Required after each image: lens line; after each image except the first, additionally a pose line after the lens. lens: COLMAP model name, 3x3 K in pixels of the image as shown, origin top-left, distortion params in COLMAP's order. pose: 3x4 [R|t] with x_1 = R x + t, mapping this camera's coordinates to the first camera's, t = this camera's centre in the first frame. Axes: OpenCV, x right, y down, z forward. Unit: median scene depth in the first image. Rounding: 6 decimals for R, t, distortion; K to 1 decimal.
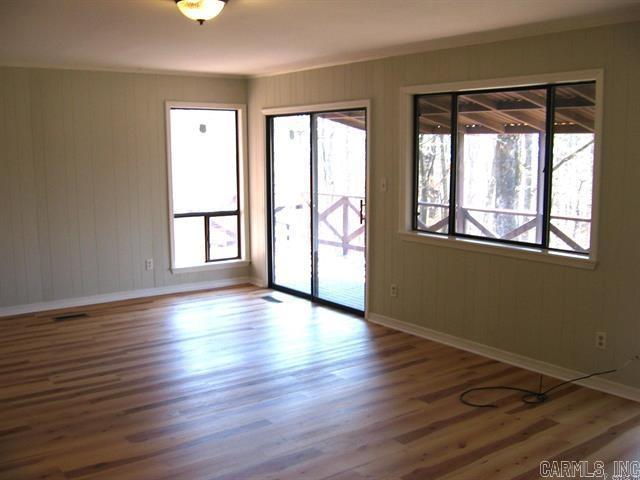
lens RADIAL K [[685.2, 0, 320.0], [0, 685.2, 240.0], [0, 0, 1]] dist [-0.082909, 0.004148]
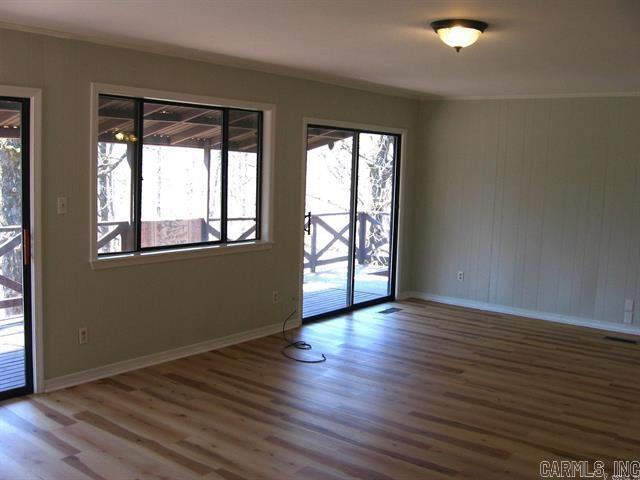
lens RADIAL K [[685.2, 0, 320.0], [0, 685.2, 240.0], [0, 0, 1]] dist [-0.082909, 0.004148]
pose [[-0.266281, -0.121066, 0.956262, -0.801567], [0.091395, 0.984440, 0.150083, -0.146318], [-0.959553, 0.127362, -0.251073, 1.043180]]
